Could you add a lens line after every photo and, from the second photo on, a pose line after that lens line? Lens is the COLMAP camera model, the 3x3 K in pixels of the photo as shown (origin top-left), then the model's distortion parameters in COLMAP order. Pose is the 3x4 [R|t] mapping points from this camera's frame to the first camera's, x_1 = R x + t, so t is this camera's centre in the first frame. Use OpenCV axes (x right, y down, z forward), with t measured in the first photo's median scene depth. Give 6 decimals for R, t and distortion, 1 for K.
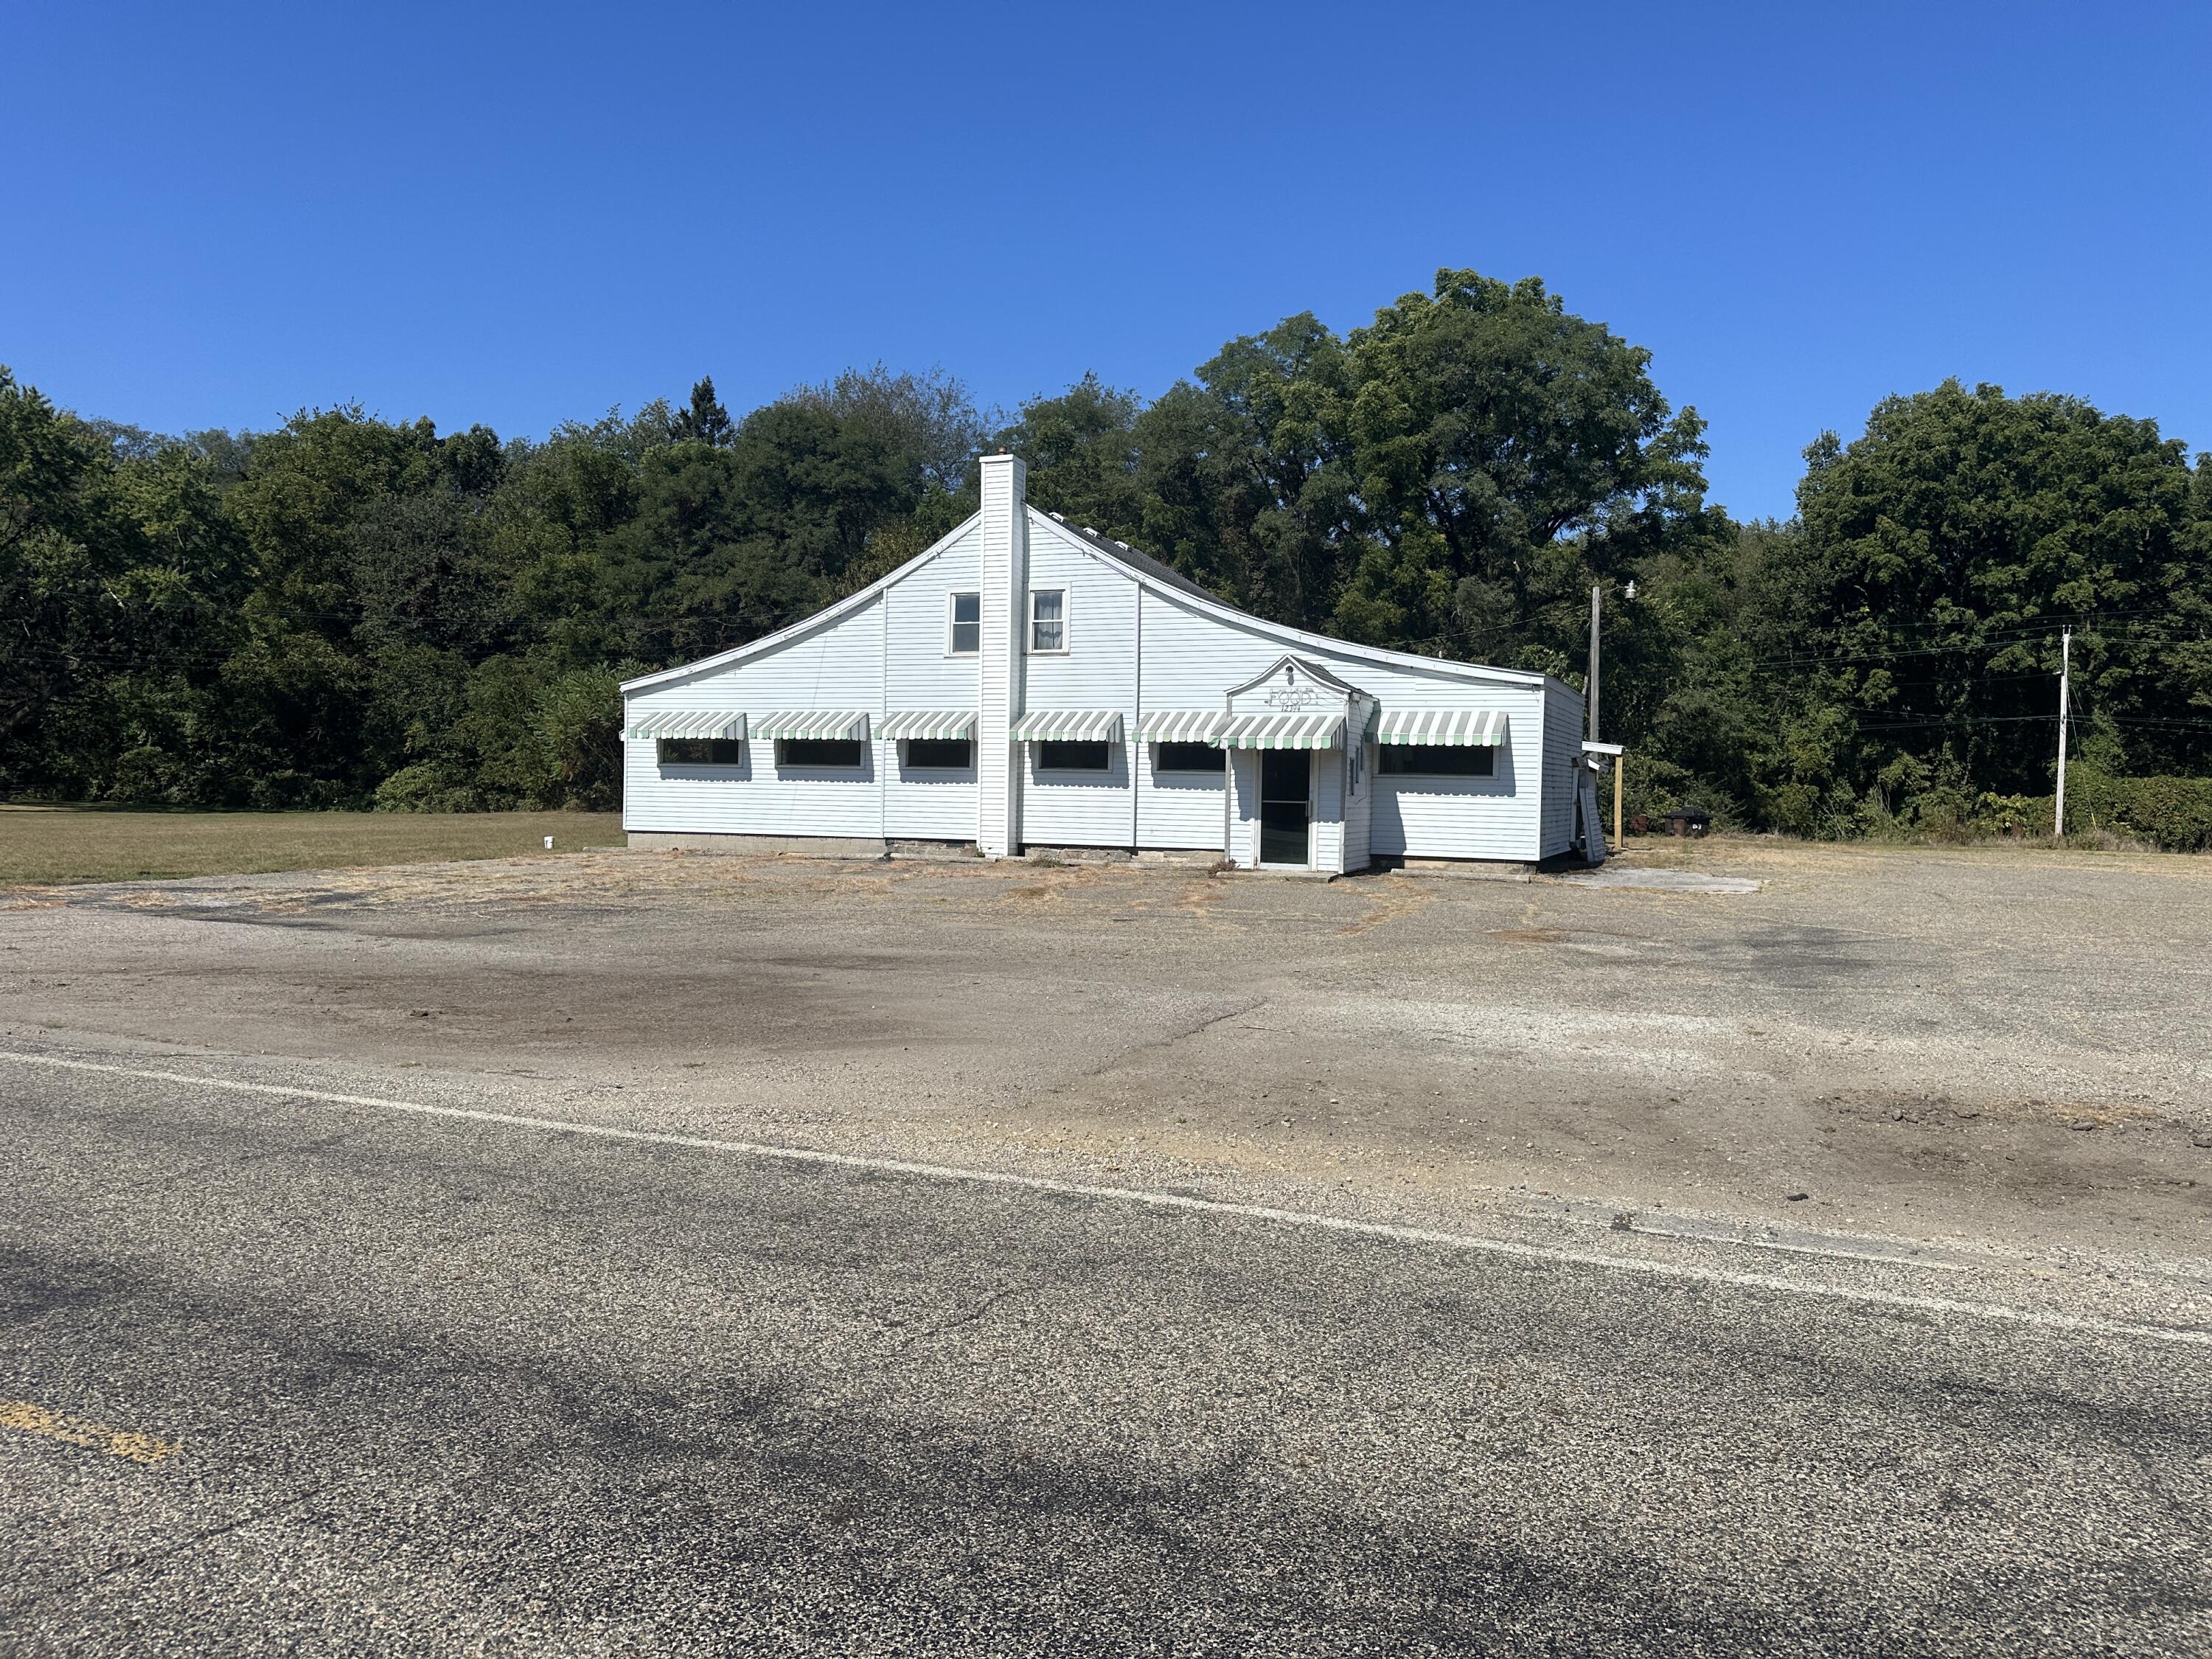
lens RADIAL K [[1544.7, 0, 1106.0], [0, 1544.7, 829.5], [0, 0, 1]] dist [0.074138, -0.076522]
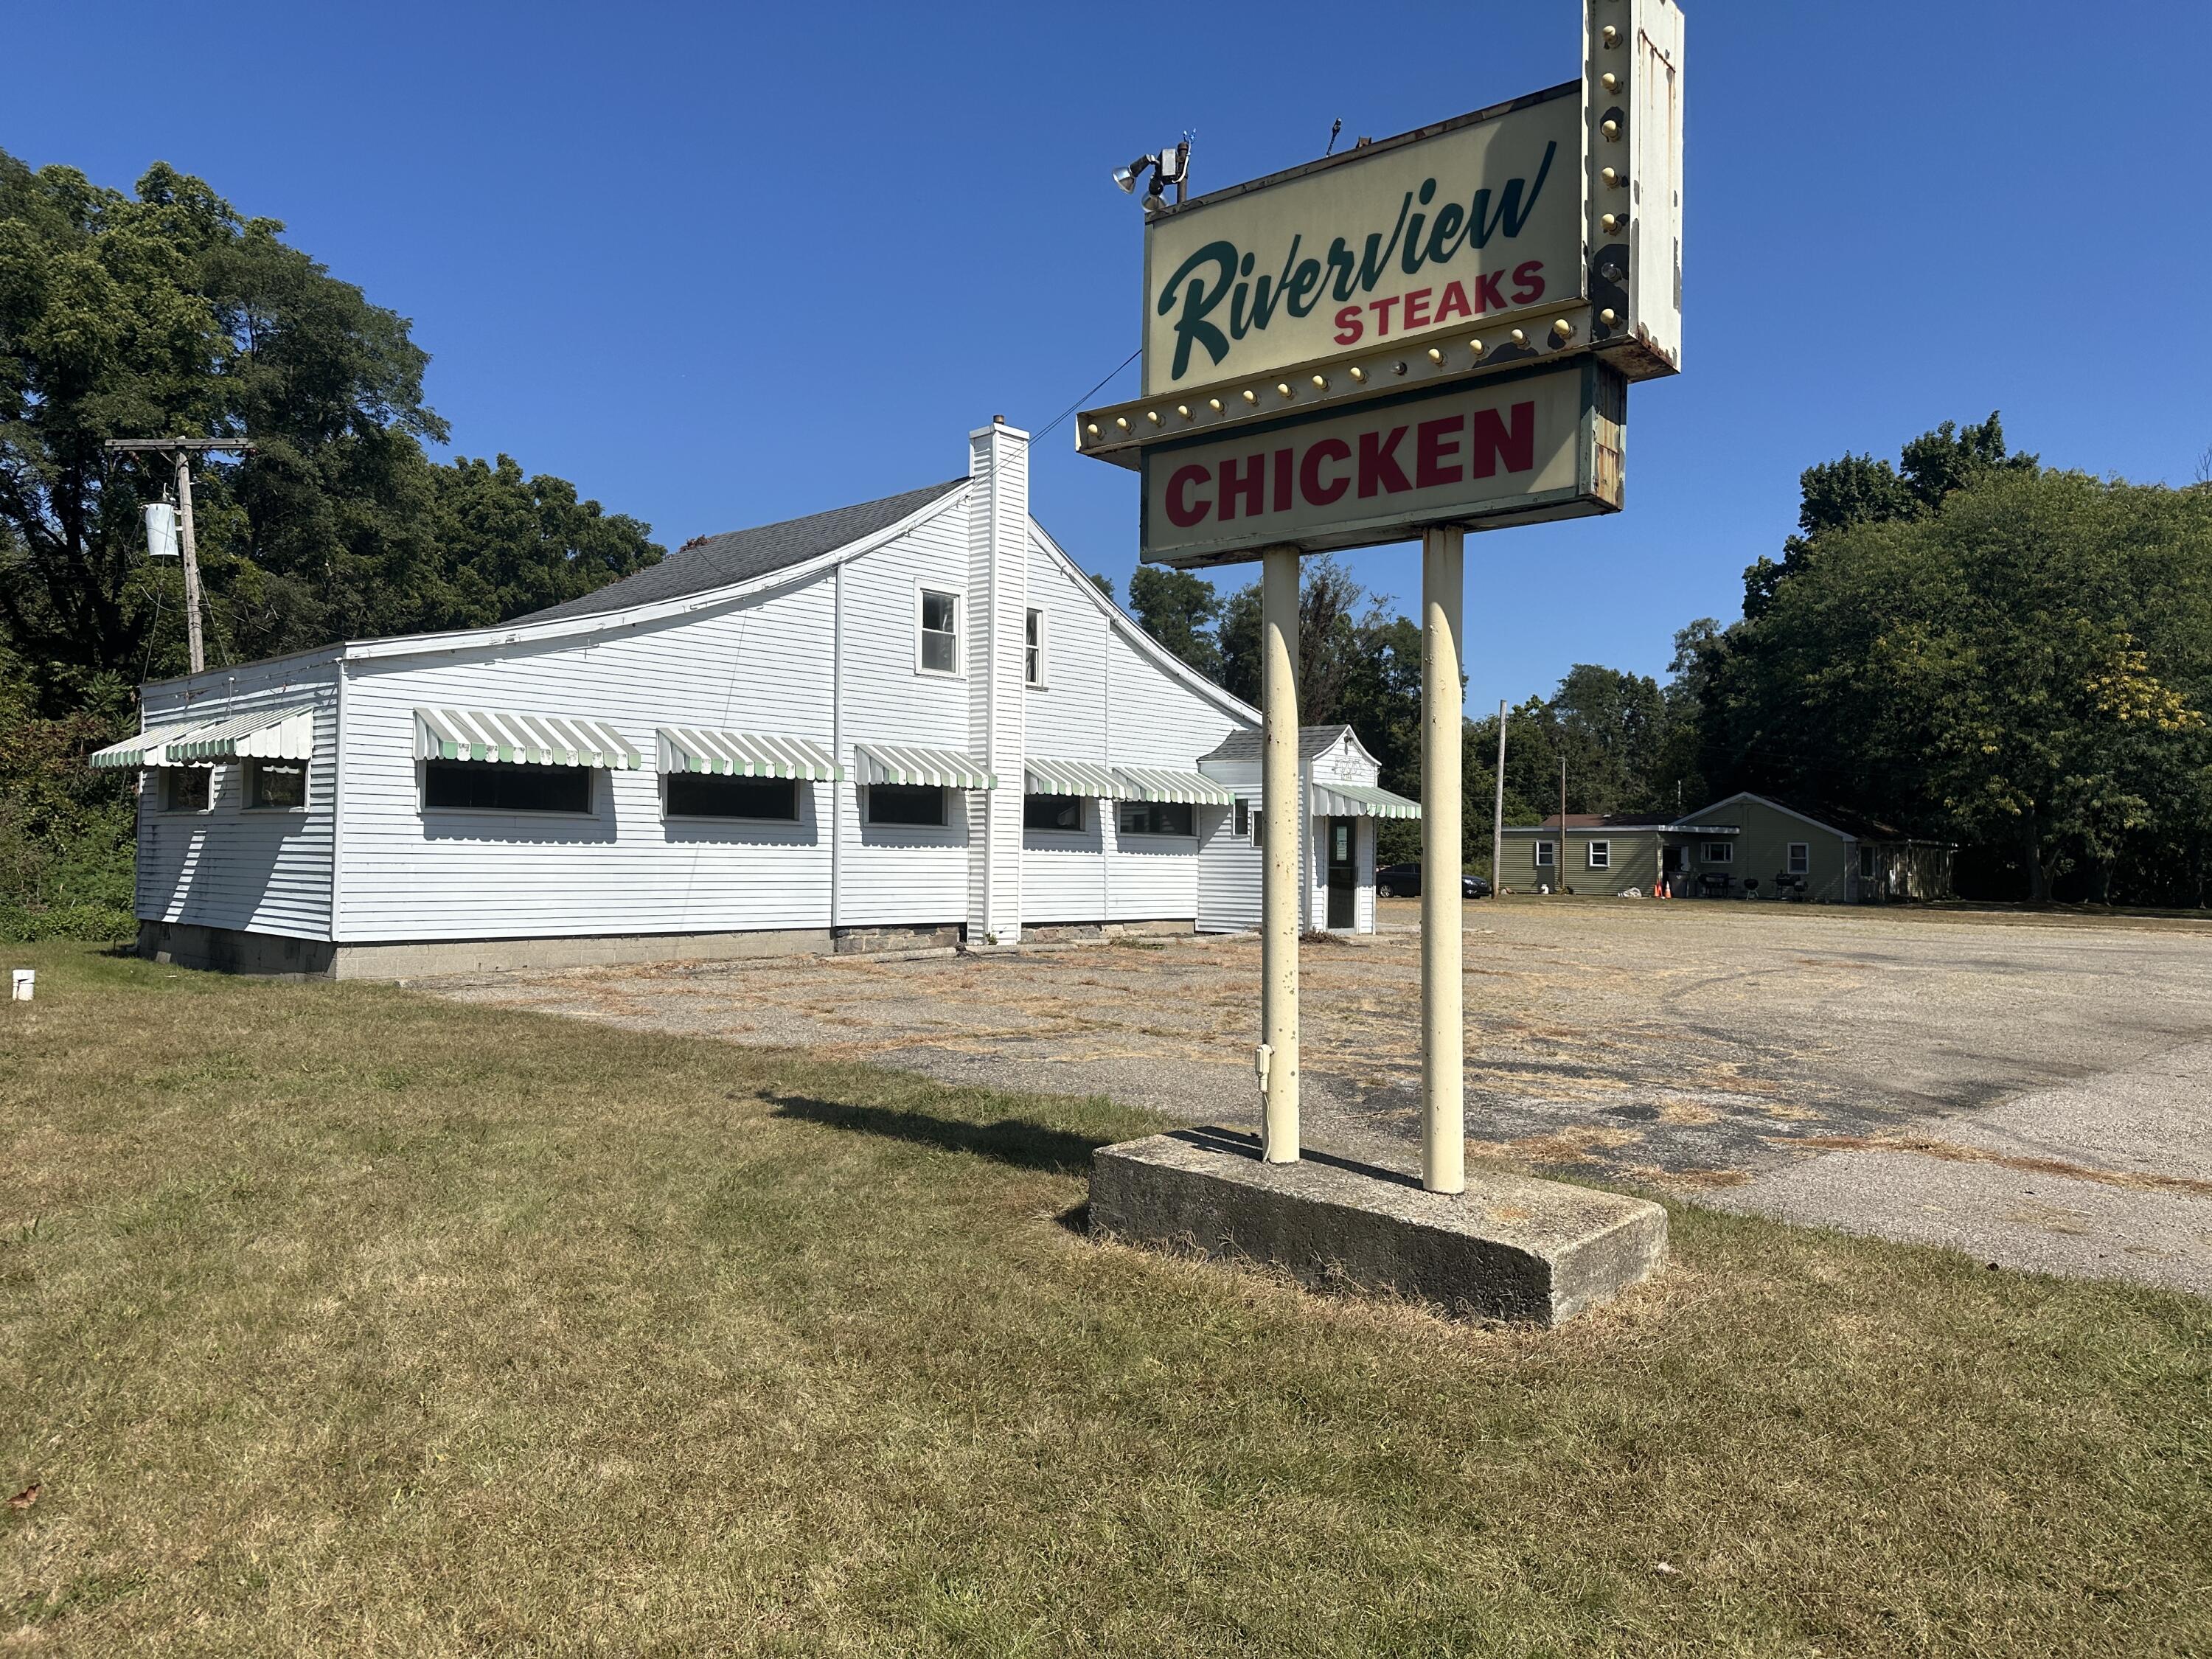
lens RADIAL K [[1500.0, 0, 1117.2], [0, 1500.0, 810.1], [0, 0, 1]] dist [0.008631, -0.019530]
pose [[0.322775, 0.012049, 0.946399, -0.726593], [0.009244, 0.999831, -0.015882, -0.034345], [-0.946430, 0.013875, 0.322610, 0.668683]]
